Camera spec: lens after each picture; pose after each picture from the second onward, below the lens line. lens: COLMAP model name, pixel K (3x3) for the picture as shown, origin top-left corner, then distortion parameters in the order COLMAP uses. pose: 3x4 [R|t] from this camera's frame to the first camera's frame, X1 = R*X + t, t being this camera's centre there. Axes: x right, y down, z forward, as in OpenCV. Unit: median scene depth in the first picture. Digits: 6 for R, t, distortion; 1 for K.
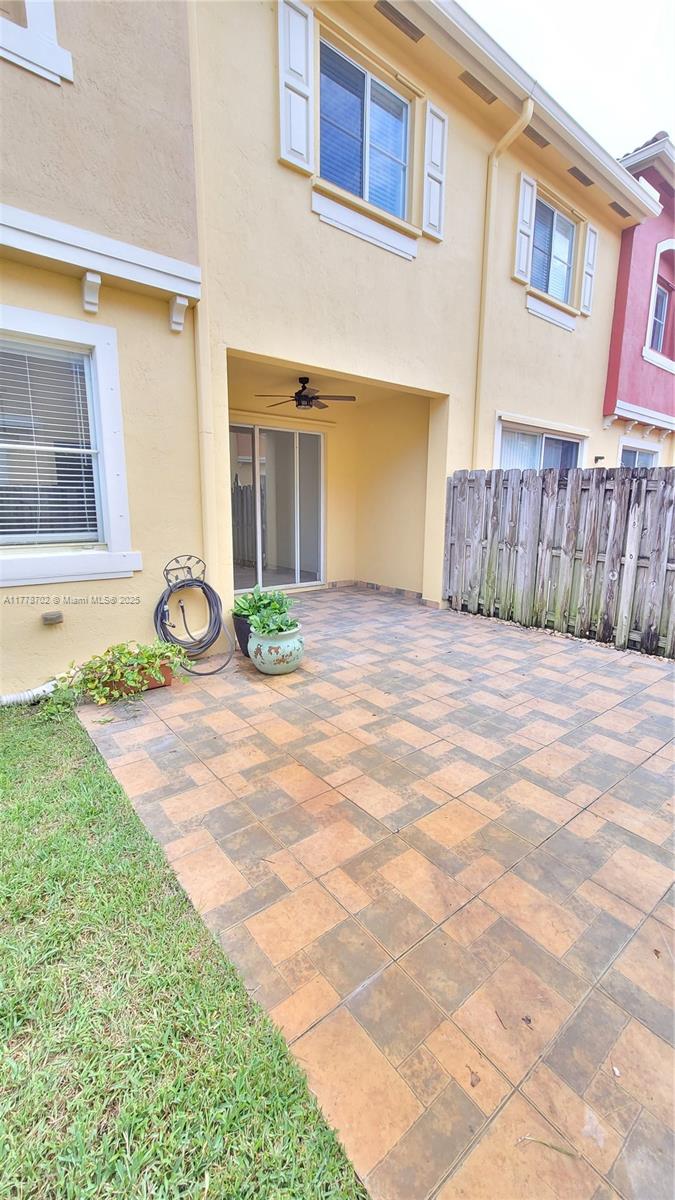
lens RADIAL K [[489.7, 0, 332.2], [0, 489.7, 596.3], [0, 0, 1]] dist [-0.002308, -0.000161]
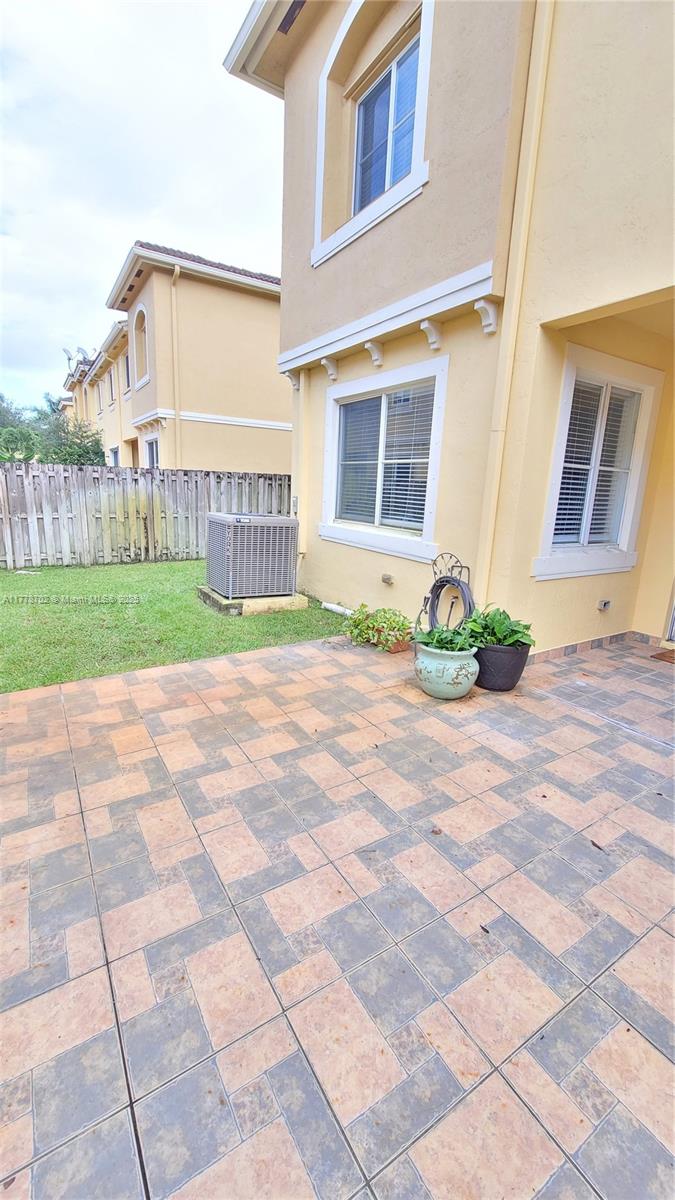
lens RADIAL K [[489.7, 0, 332.2], [0, 489.7, 596.3], [0, 0, 1]] dist [-0.002308, -0.000161]
pose [[-0.118675, 0.211599, -0.970125, 0.973762], [-0.221379, 0.946798, 0.233592, -0.235720], [0.967940, 0.242487, -0.065518, 1.067071]]
